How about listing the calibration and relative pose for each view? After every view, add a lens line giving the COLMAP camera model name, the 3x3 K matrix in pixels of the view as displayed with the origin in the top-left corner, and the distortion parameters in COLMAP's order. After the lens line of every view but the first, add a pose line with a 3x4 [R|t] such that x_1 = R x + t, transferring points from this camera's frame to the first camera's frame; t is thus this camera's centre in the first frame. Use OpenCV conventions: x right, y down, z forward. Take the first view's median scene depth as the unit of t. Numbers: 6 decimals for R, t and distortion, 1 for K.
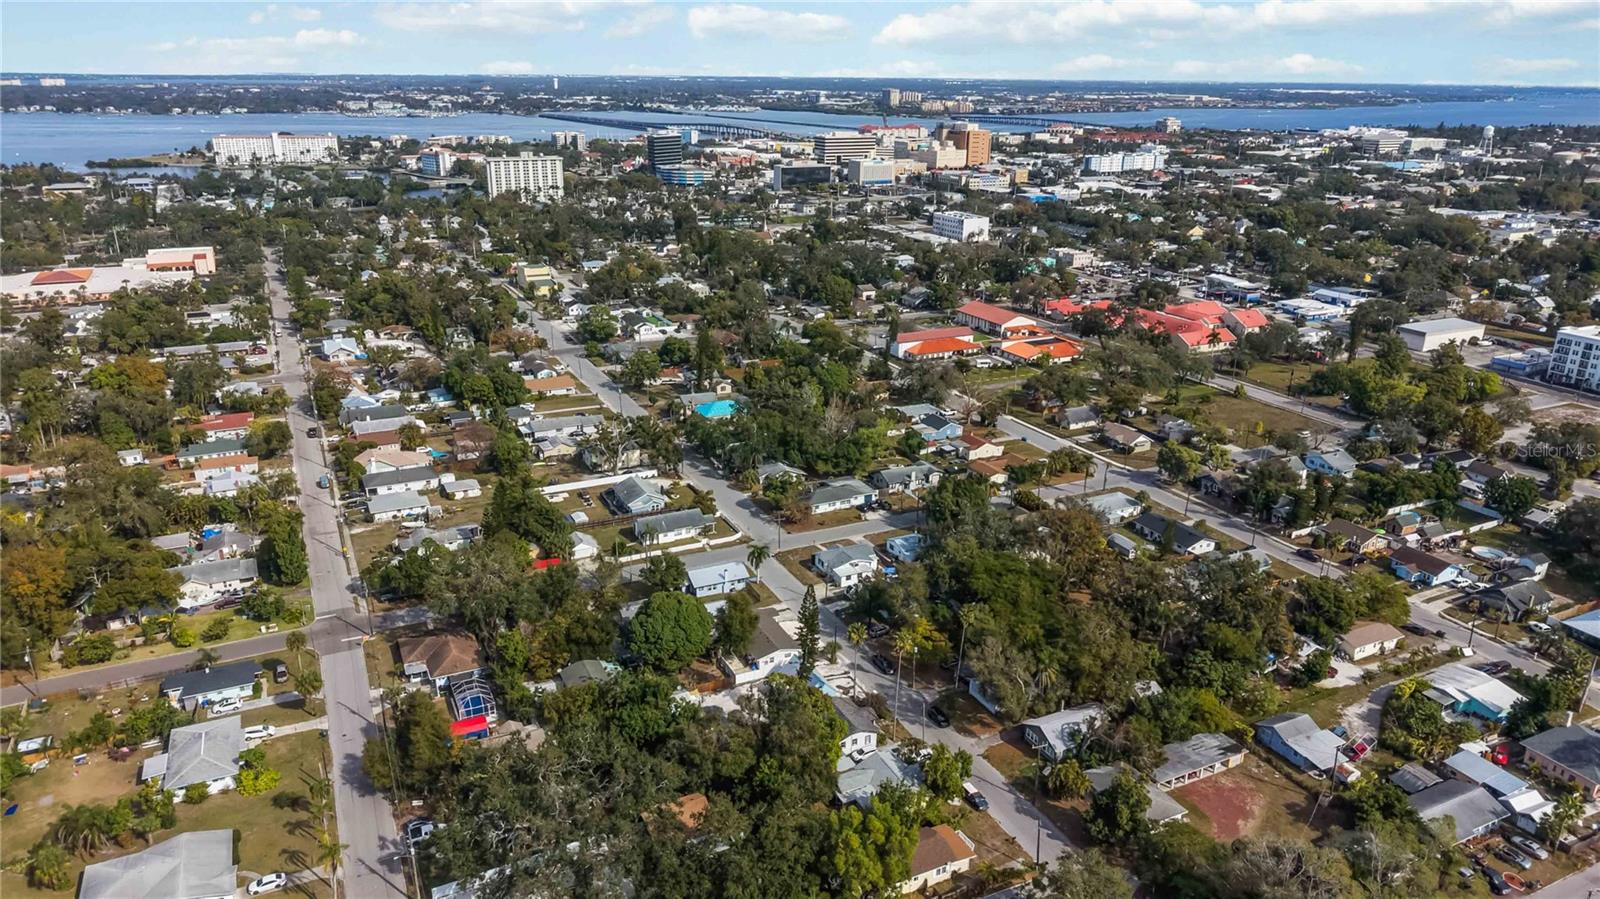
lens RADIAL K [[1067.5, 0, 802.7], [0, 1067.5, 450.6], [0, 0, 1]] dist [0.004291, -0.006030]
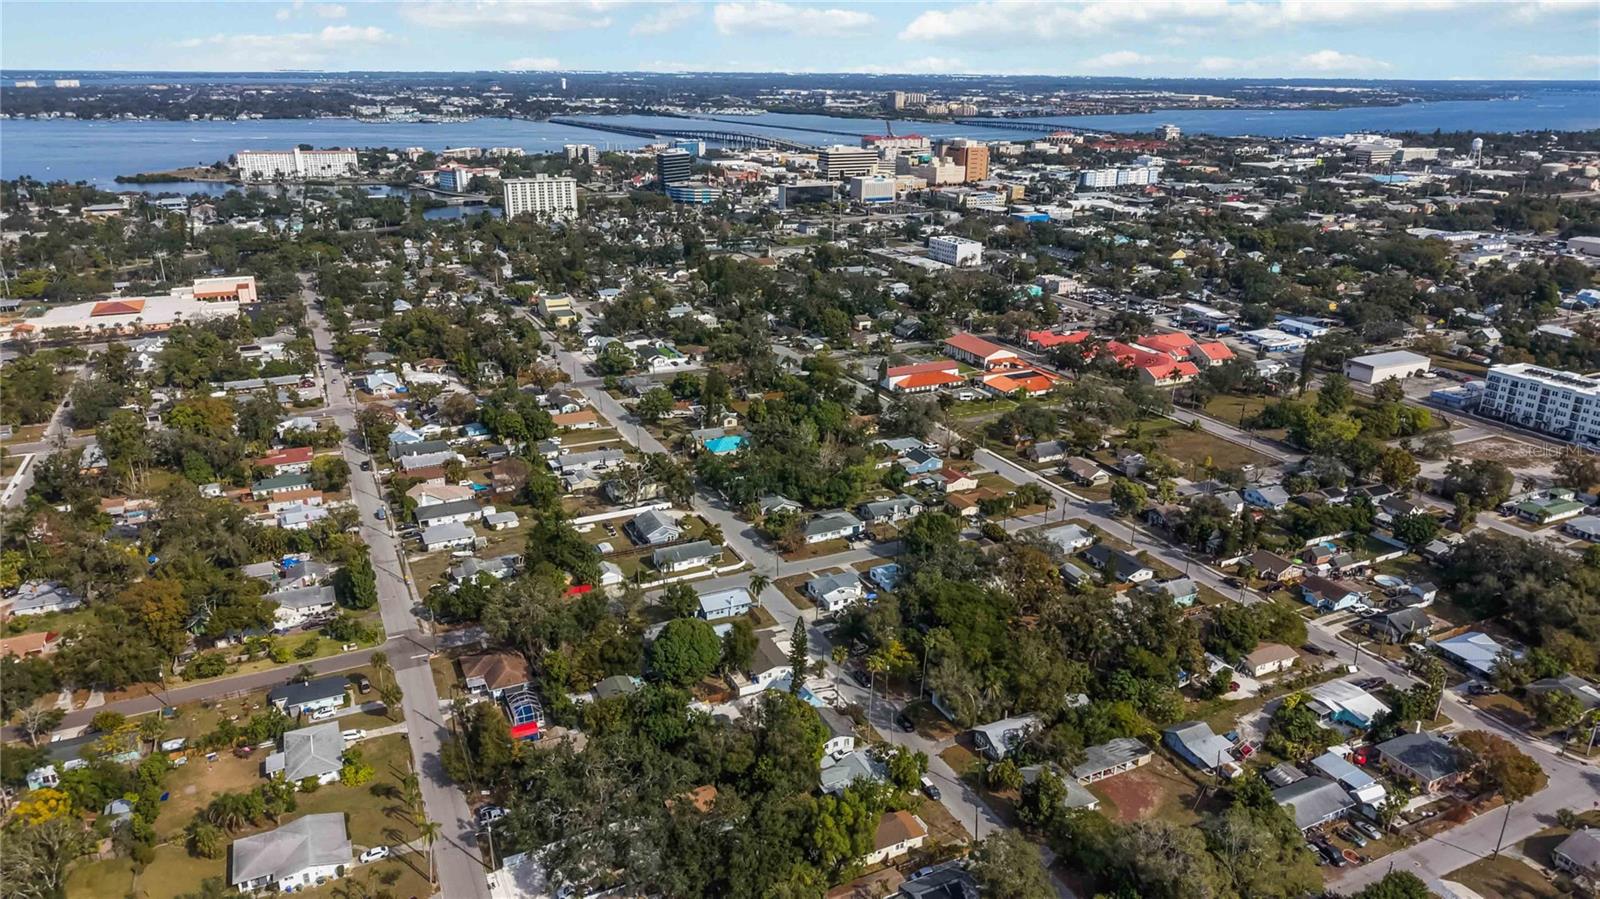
lens RADIAL K [[1067.5, 0, 799.2], [0, 1067.5, 447.7], [0, 0, 1]] dist [0.004291, -0.006030]
pose [[0.999951, -0.000400, -0.009894, 0.009936], [0.000416, 0.999998, 0.001695, -0.038341], [0.009893, -0.001699, 0.999950, -0.124631]]
